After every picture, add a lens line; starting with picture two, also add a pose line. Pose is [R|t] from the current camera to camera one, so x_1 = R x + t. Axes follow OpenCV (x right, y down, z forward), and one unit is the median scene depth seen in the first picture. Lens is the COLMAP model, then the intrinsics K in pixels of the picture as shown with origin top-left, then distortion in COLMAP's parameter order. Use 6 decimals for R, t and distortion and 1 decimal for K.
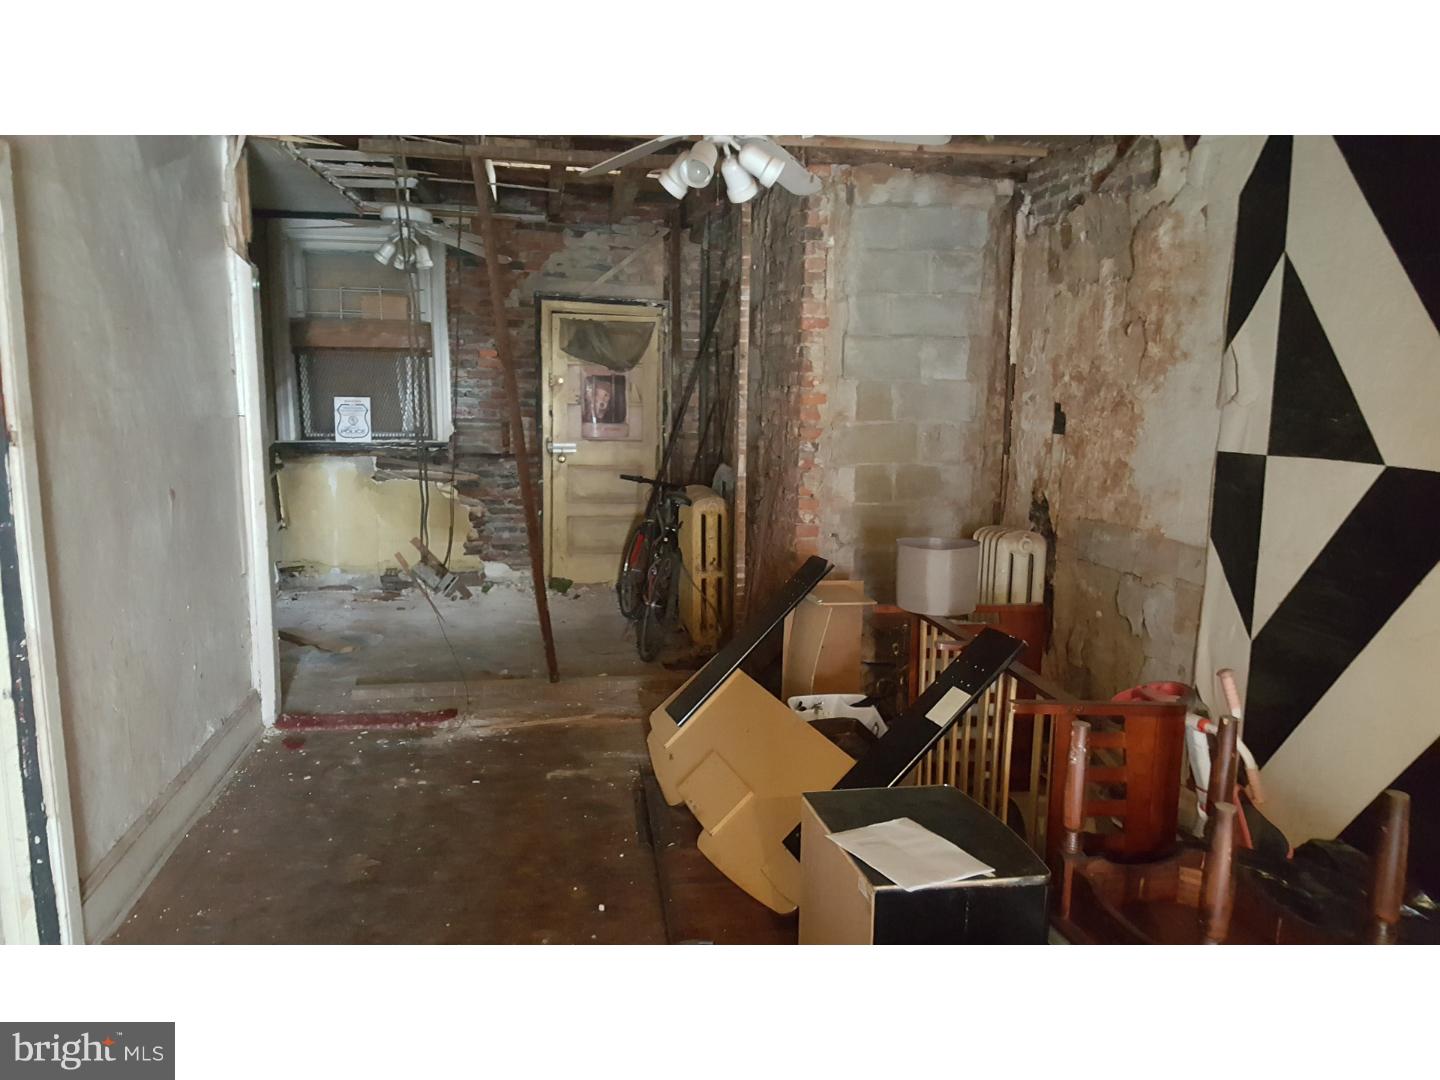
lens RADIAL K [[1143.9, 0, 728.5], [0, 1143.9, 543.3], [0, 0, 1]] dist [0.129560, -0.006241]
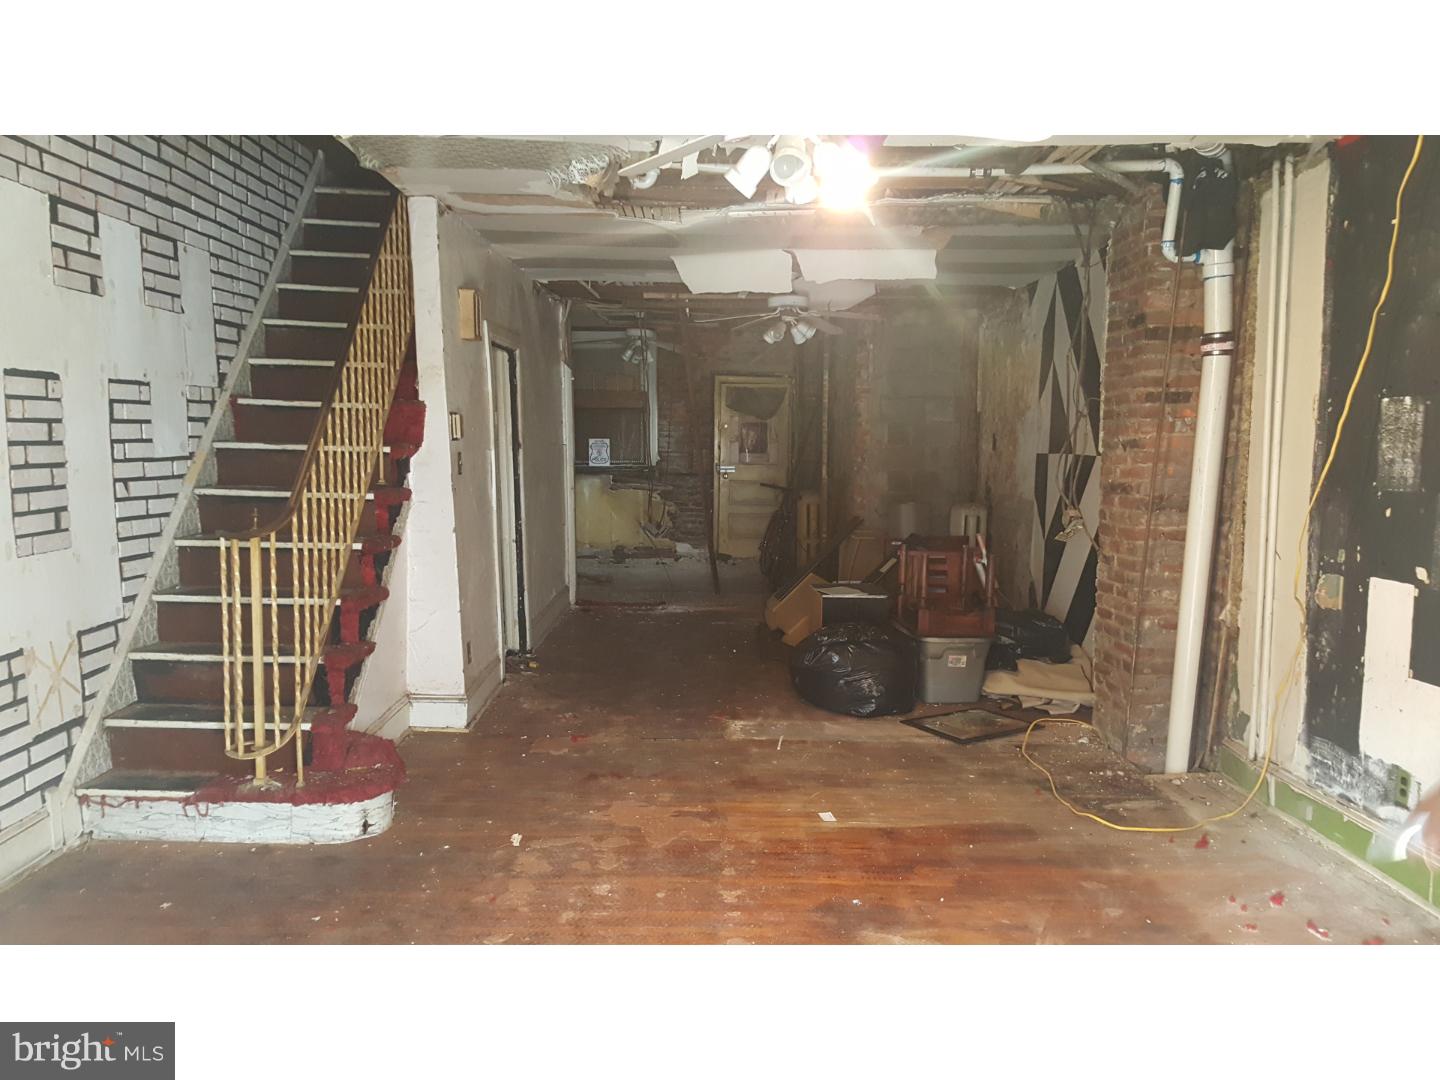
lens RADIAL K [[1143.9, 0, 713.9], [0, 1143.9, 544.1], [0, 0, 1]] dist [0.129560, -0.006241]
pose [[0.986776, 0.006927, -0.161940, 0.091663], [-0.014042, 0.998983, -0.042836, 0.085805], [0.161479, 0.044544, 0.985870, -0.532955]]
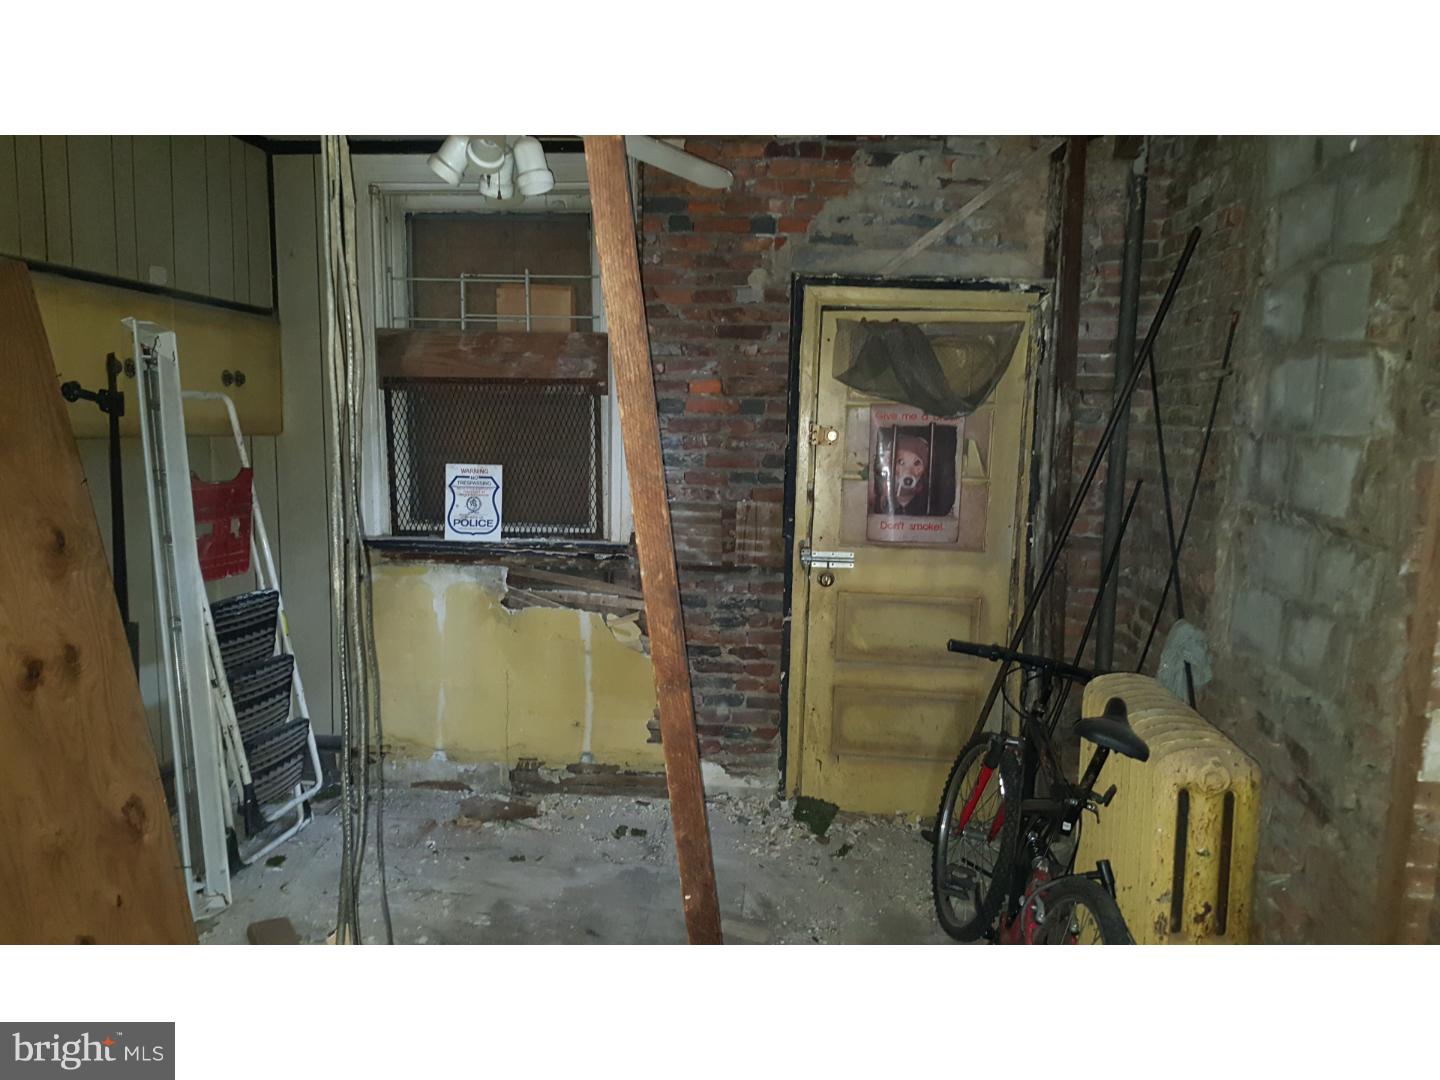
lens RADIAL K [[1143.9, 0, 669.9], [0, 1143.9, 549.1], [0, 0, 1]] dist [0.129560, -0.006241]
pose [[0.957181, 0.038704, -0.286891, -0.062866], [-0.047262, 0.998619, -0.022964, -0.073245], [0.285606, 0.035540, 0.957688, 0.469738]]
